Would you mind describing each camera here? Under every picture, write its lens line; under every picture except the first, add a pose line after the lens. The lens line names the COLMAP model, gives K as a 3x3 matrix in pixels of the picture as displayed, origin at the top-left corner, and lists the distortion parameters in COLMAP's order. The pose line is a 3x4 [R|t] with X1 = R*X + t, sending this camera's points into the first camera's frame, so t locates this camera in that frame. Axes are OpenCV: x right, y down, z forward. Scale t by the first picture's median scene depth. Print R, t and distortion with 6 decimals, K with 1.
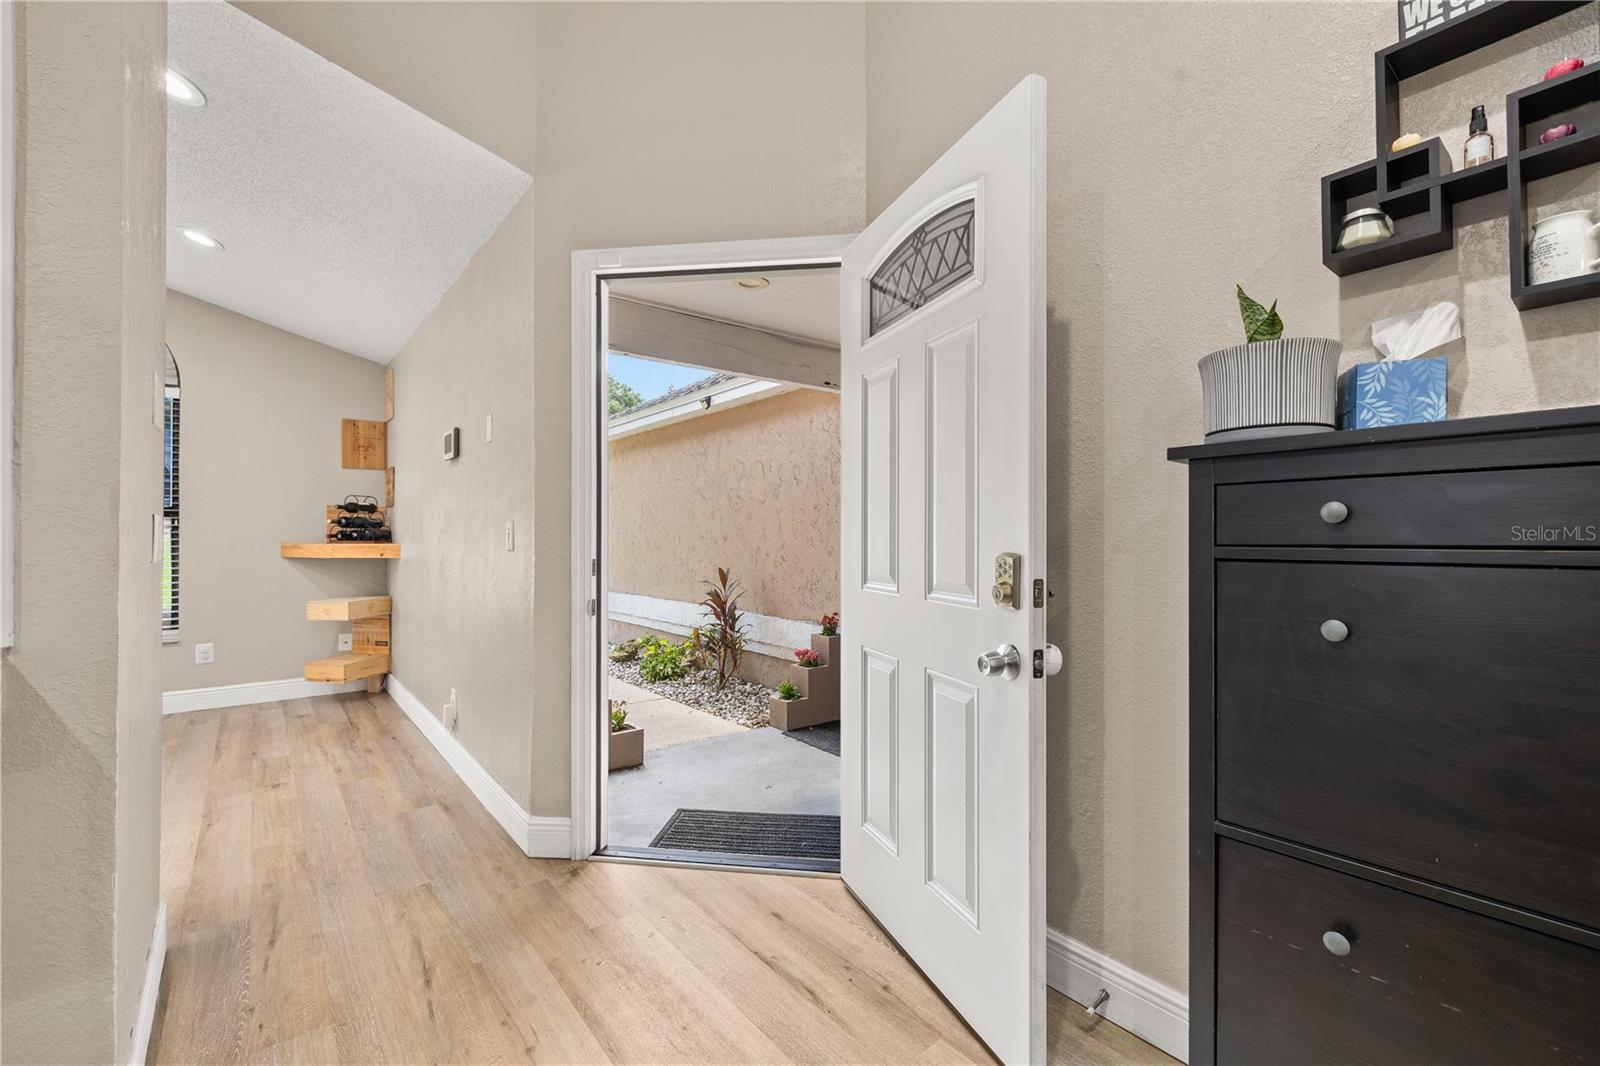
lens RADIAL K [[677.7, 0, 794.2], [0, 677.7, 538.9], [0, 0, 1]] dist [0.003814, -0.001706]
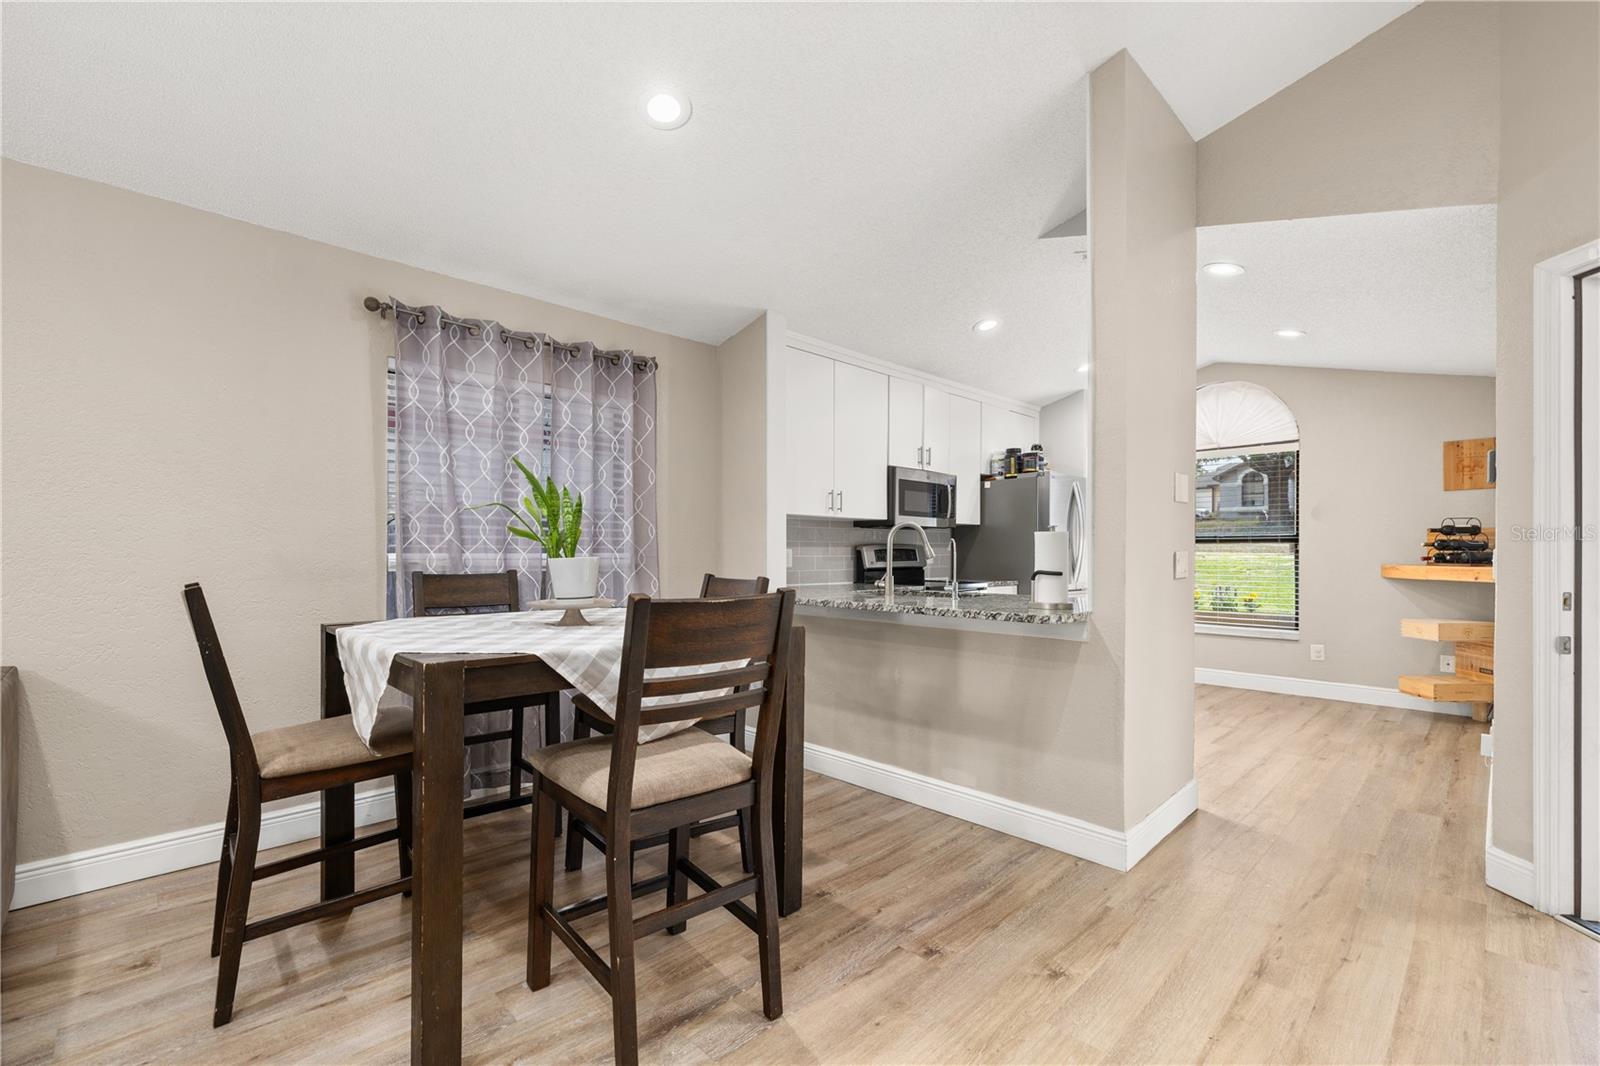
lens RADIAL K [[677.7, 0, 803.4], [0, 677.7, 550.0], [0, 0, 1]] dist [0.003814, -0.001706]
pose [[0.099257, -0.004272, -0.995053, 0.259373], [-0.003221, 0.999984, -0.004615, -0.009132], [0.995057, 0.003663, 0.099242, -0.054766]]
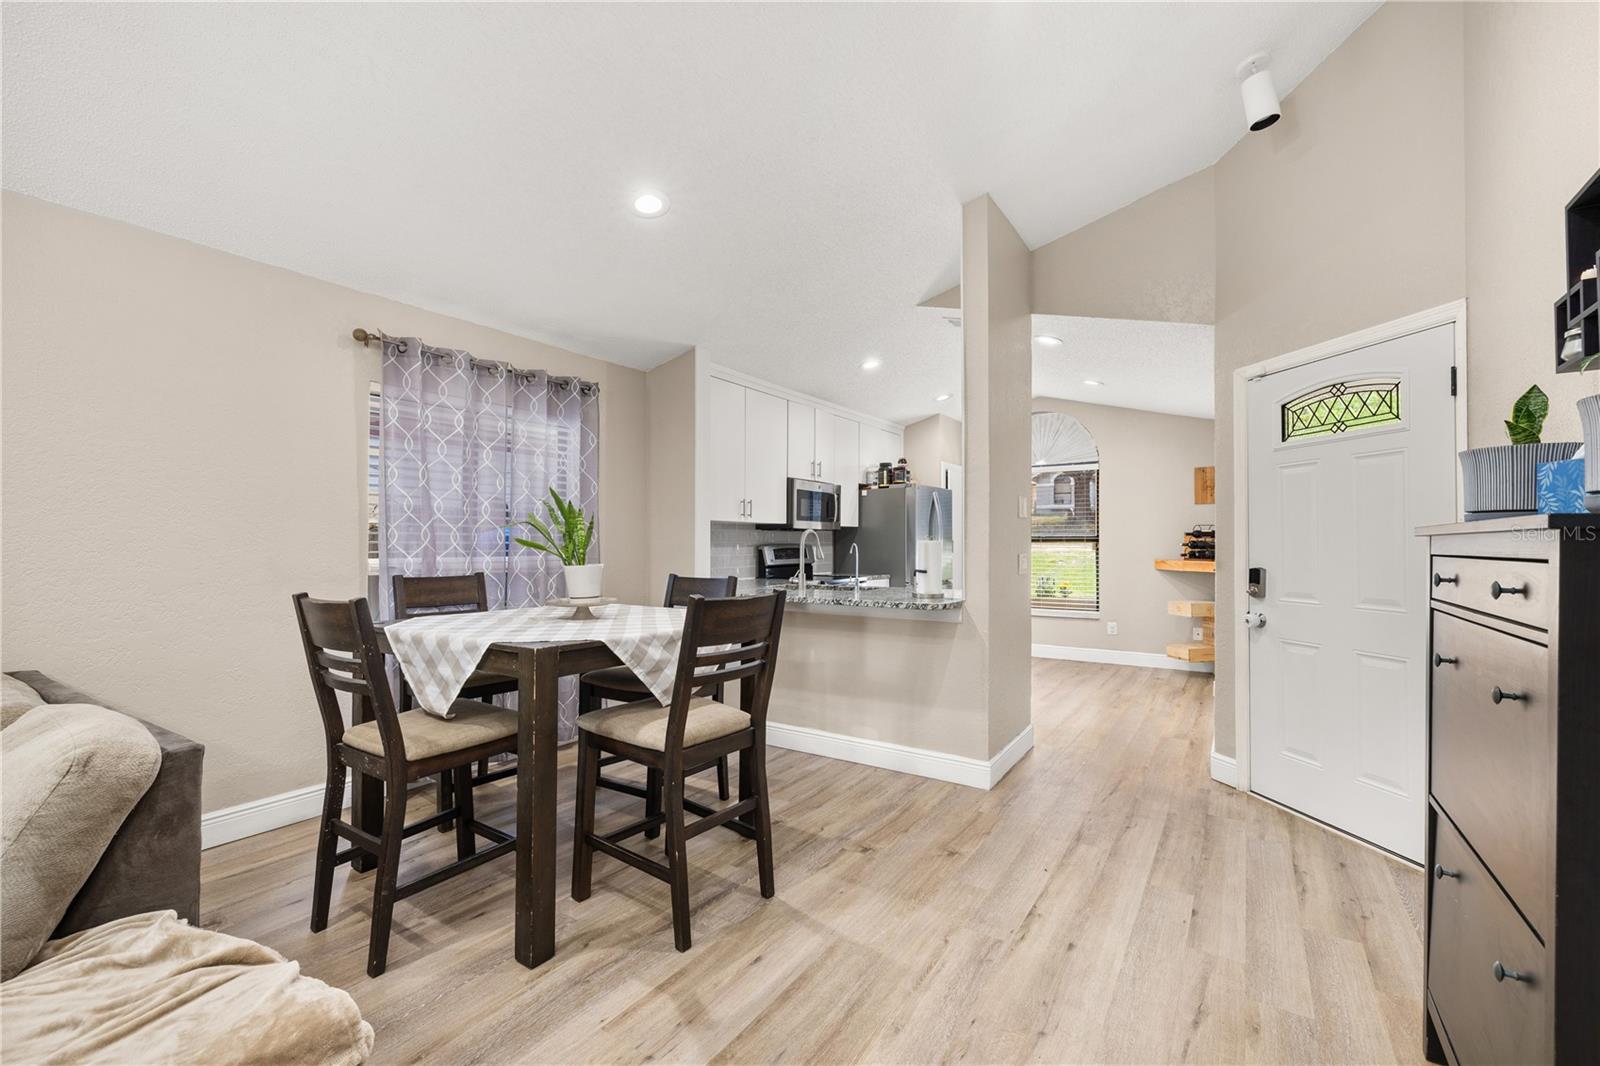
lens RADIAL K [[677.7, 0, 799.0], [0, 677.7, 534.7], [0, 0, 1]] dist [0.003814, -0.001706]
pose [[0.309338, -0.013569, -0.950855, 0.391270], [-0.002153, 0.999886, -0.014969, -0.023421], [0.950950, 0.006678, 0.309273, -0.174722]]
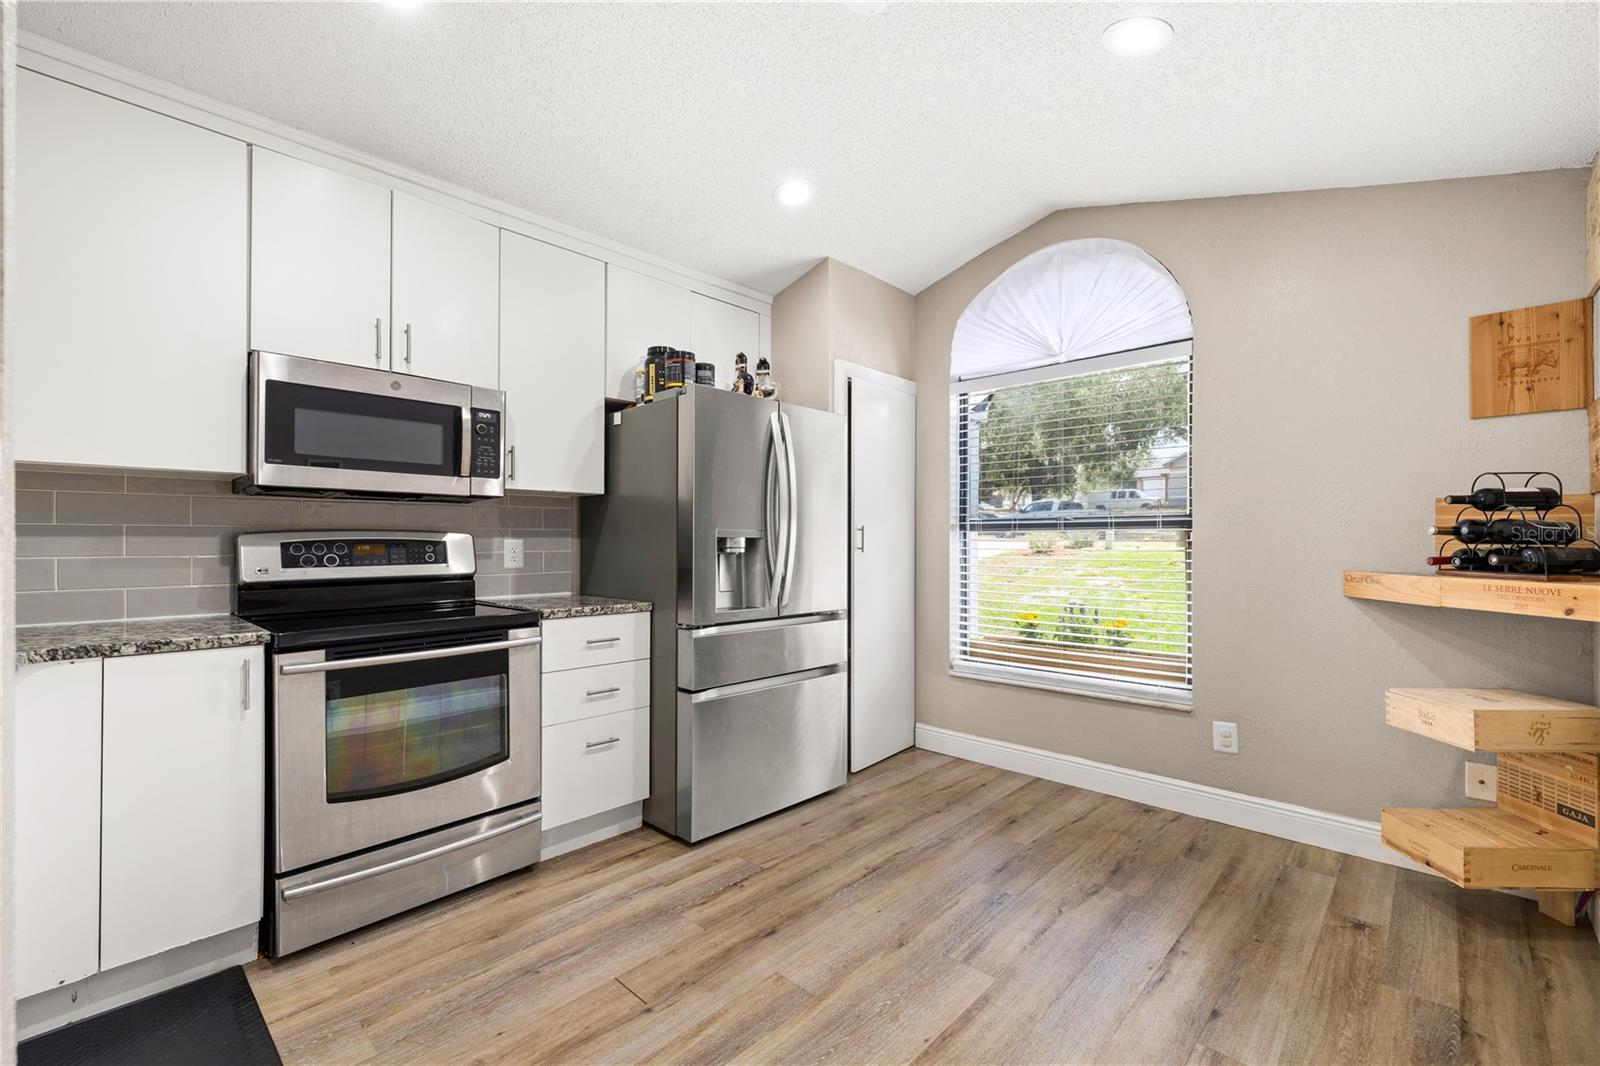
lens RADIAL K [[677.7, 0, 798.9], [0, 677.7, 538.2], [0, 0, 1]] dist [0.003814, -0.001706]
pose [[0.136317, -0.007705, -0.990635, -0.262682], [-0.002563, 0.999964, -0.008130, -0.015171], [0.990662, 0.003647, 0.136292, 0.478772]]
